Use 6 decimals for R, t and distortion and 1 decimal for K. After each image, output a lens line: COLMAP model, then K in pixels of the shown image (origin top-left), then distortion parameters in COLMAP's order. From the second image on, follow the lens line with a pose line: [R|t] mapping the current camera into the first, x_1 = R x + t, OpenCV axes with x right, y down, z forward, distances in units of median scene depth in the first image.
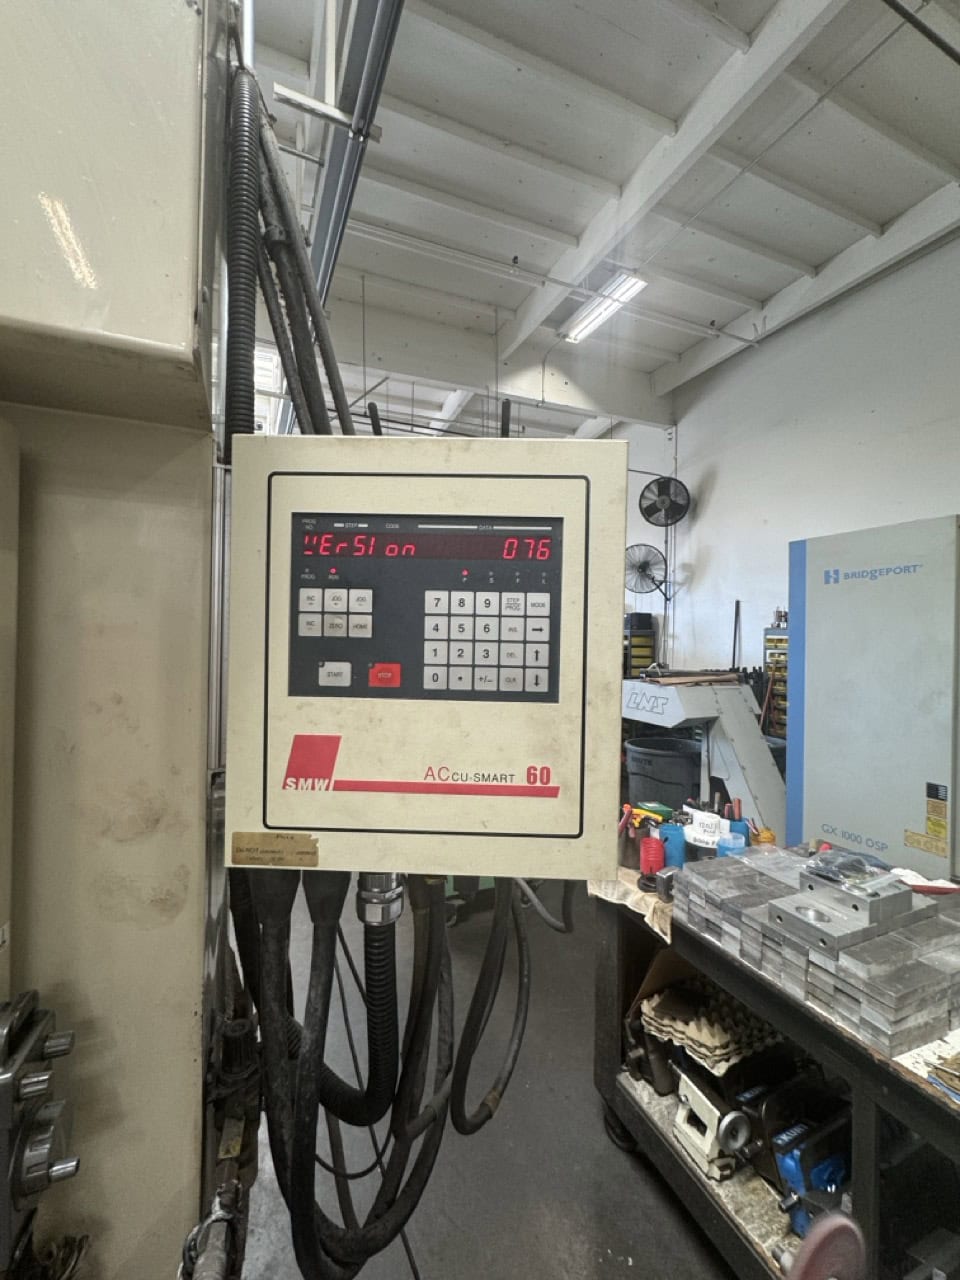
lens RADIAL K [[538.6, 0, 479.8], [0, 538.6, 637.0], [0, 0, 1]] dist [-0.007245, 0.002057]
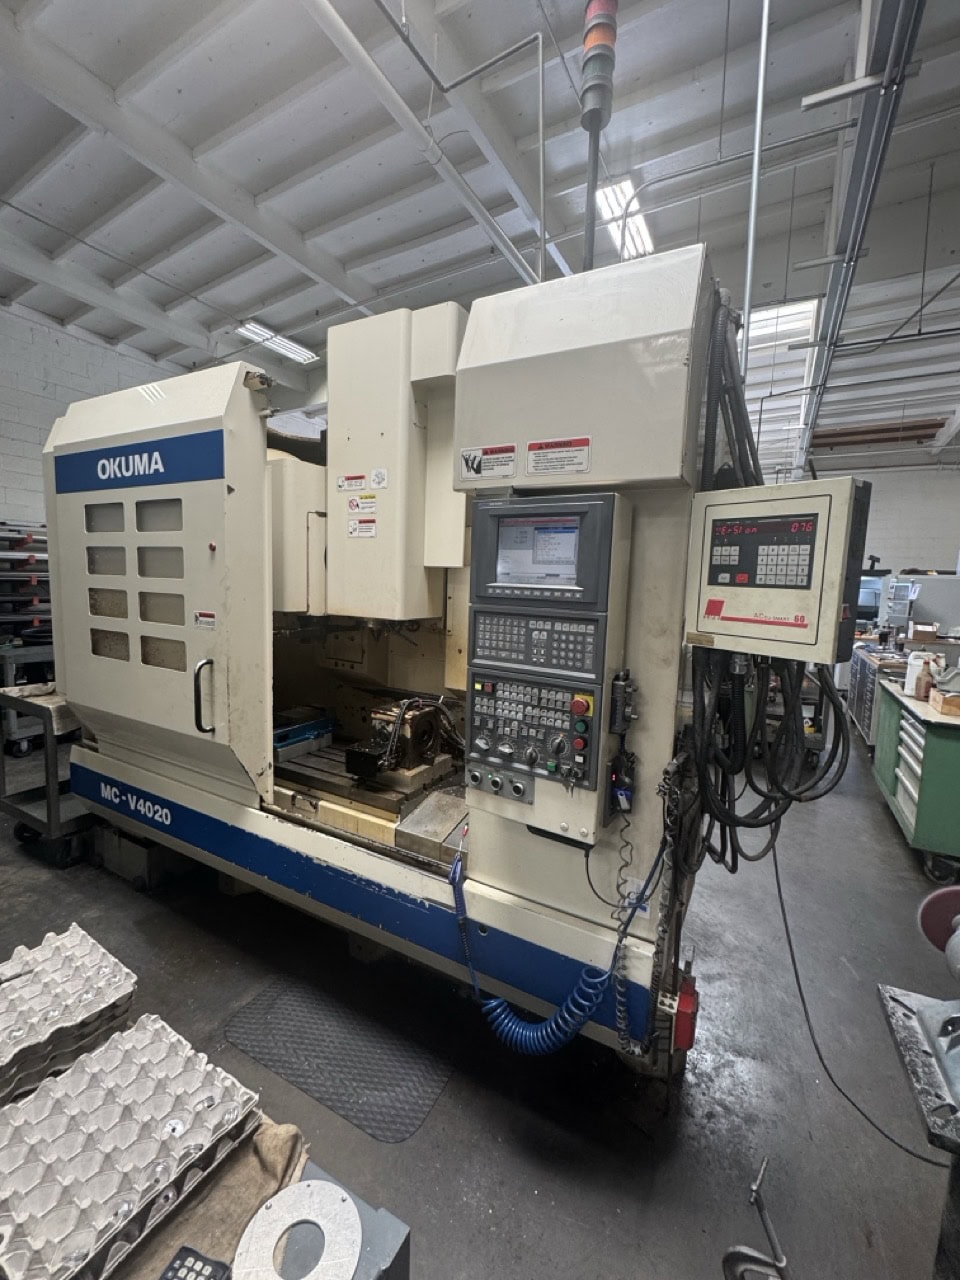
lens RADIAL K [[538.6, 0, 473.9], [0, 538.6, 635.7], [0, 0, 1]] dist [-0.007245, 0.002057]
pose [[0.597788, 0.090594, -0.796519, 1.184335], [-0.019132, 0.994923, 0.098801, 0.116197], [0.801426, -0.043823, 0.596486, -1.679349]]
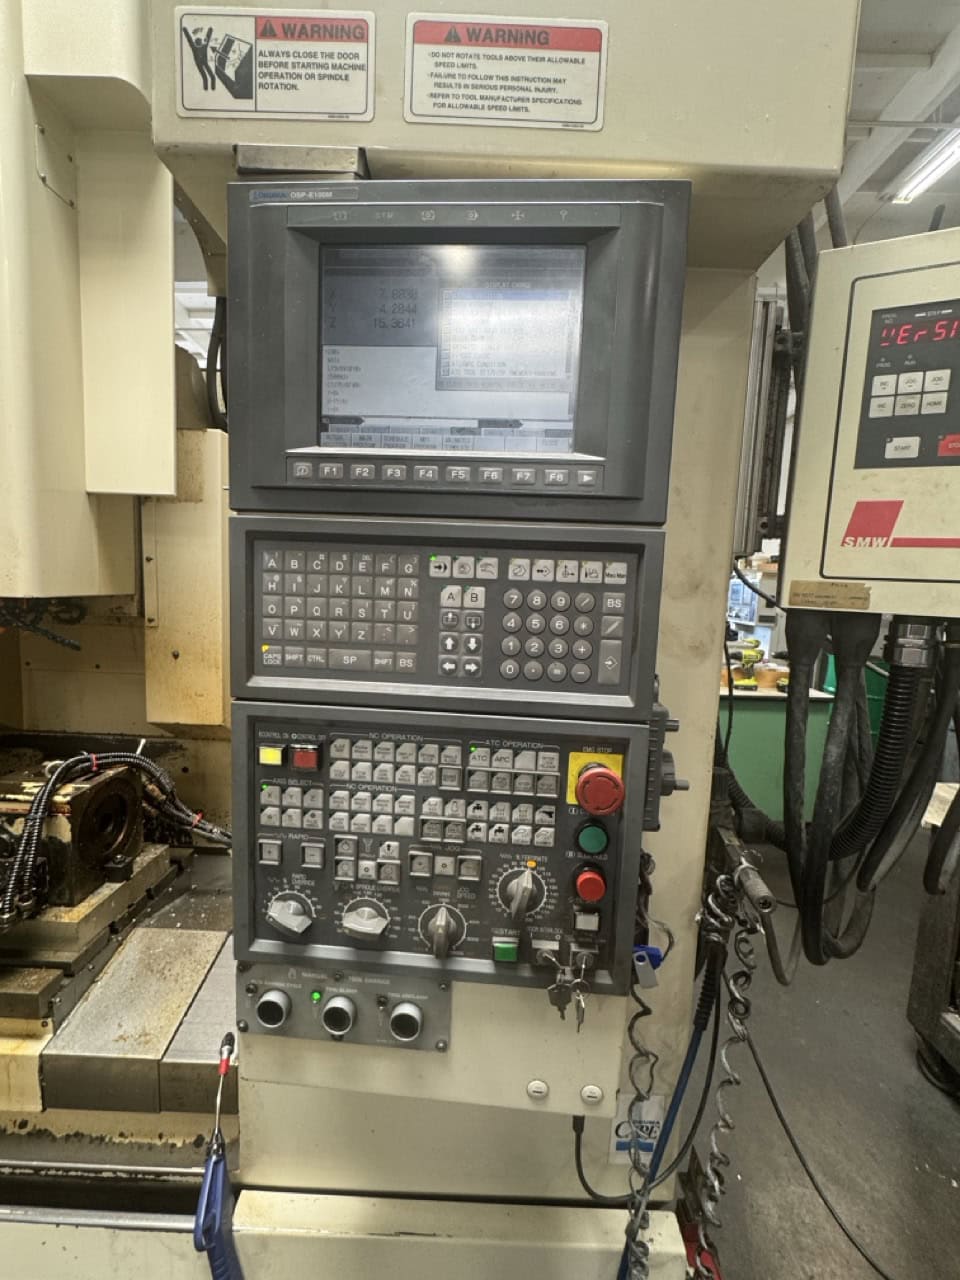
lens RADIAL K [[538.6, 0, 478.3], [0, 538.6, 638.0], [0, 0, 1]] dist [-0.007245, 0.002057]
pose [[0.913334, 0.064131, -0.402130, -0.621513], [-0.024261, 0.994336, 0.103474, 0.386785], [0.406488, -0.084751, 0.909717, -0.493561]]
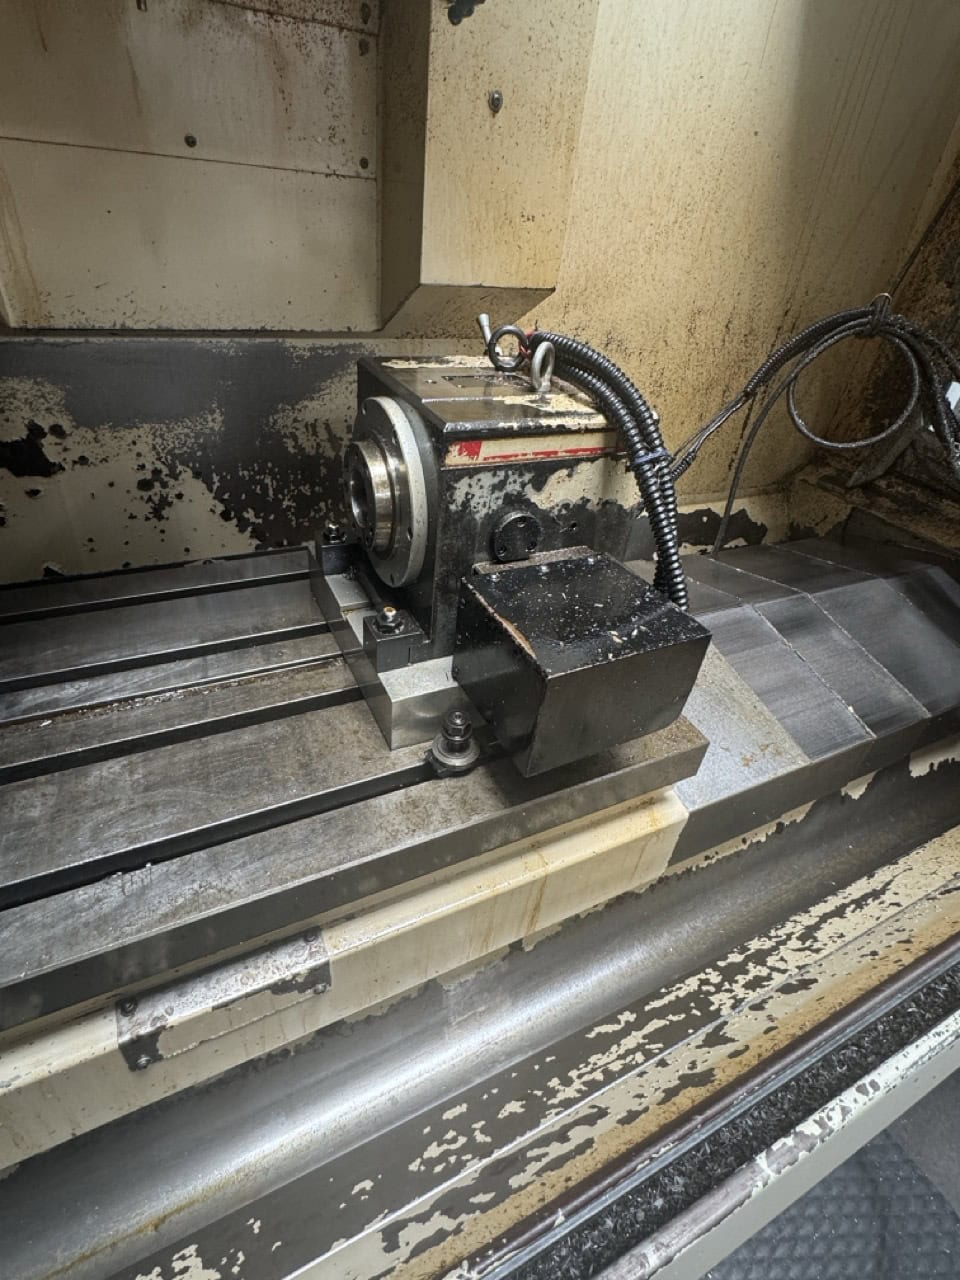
lens RADIAL K [[632.3, 0, 475.0], [0, 632.3, 630.6], [0, 0, 1]] dist [0.000444, -0.000223]
pose [[0.995729, 0.035443, 0.085253, -3.894457], [-0.078234, 0.814236, 0.575238, 1.079589], [-0.049028, -0.579451, 0.813531, -0.414041]]
